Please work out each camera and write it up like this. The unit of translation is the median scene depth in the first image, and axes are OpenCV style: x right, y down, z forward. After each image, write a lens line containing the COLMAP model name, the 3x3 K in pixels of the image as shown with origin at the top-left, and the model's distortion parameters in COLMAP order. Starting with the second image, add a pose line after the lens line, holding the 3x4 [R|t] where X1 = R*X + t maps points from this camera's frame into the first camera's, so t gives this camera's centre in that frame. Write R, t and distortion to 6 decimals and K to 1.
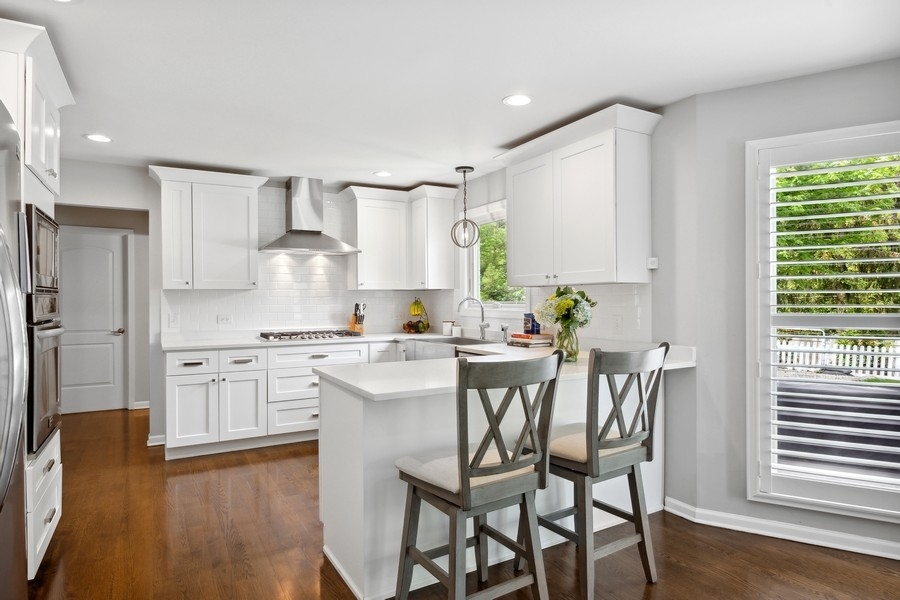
lens RADIAL K [[527.3, 0, 473.9], [0, 527.3, 298.5], [0, 0, 1]] dist [-0.008432, -0.000909]
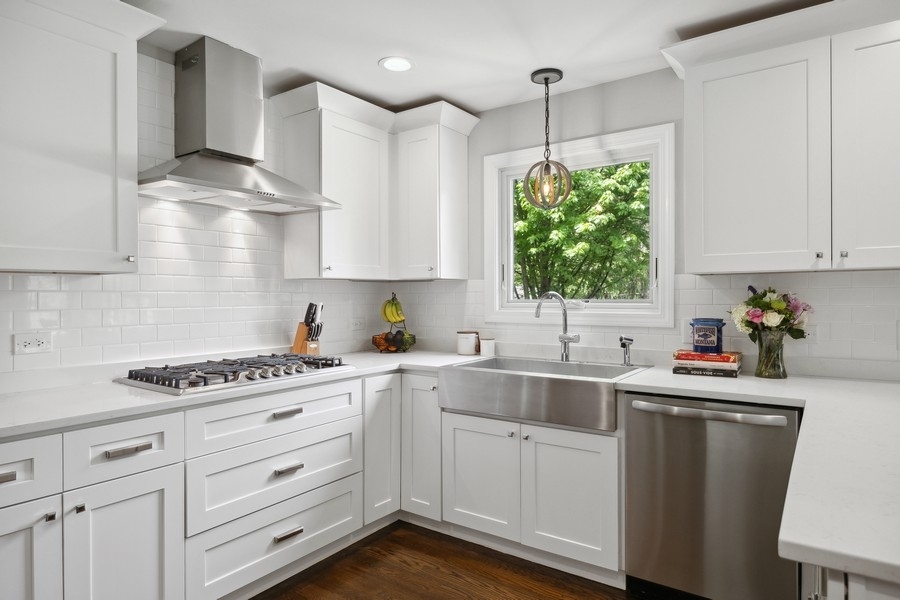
lens RADIAL K [[527.3, 0, 457.3], [0, 527.3, 296.6], [0, 0, 1]] dist [-0.008432, -0.000909]
pose [[0.910799, -0.001202, 0.412848, -0.347649], [0.000858, 0.999999, 0.001019, 0.001925], [-0.412849, -0.000574, 0.910799, 0.495679]]
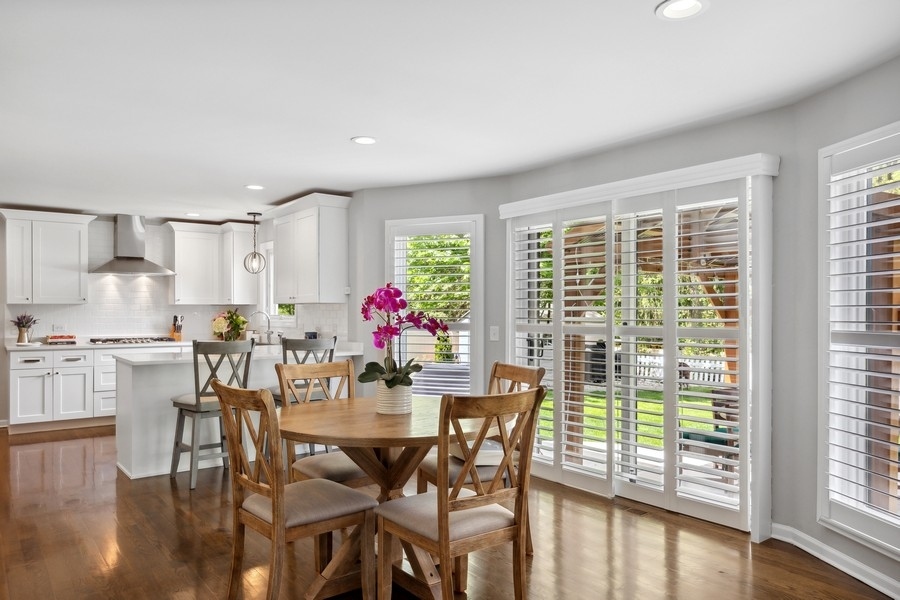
lens RADIAL K [[615.1, 0, 465.9], [0, 615.1, 310.1], [0, 0, 1]] dist [-0.004459, -0.004293]
pose [[0.992051, 0.005522, 0.125718, 0.305865], [-0.005271, 0.999983, -0.002327, -0.004136], [-0.125729, 0.001646, 0.992063, -0.575443]]
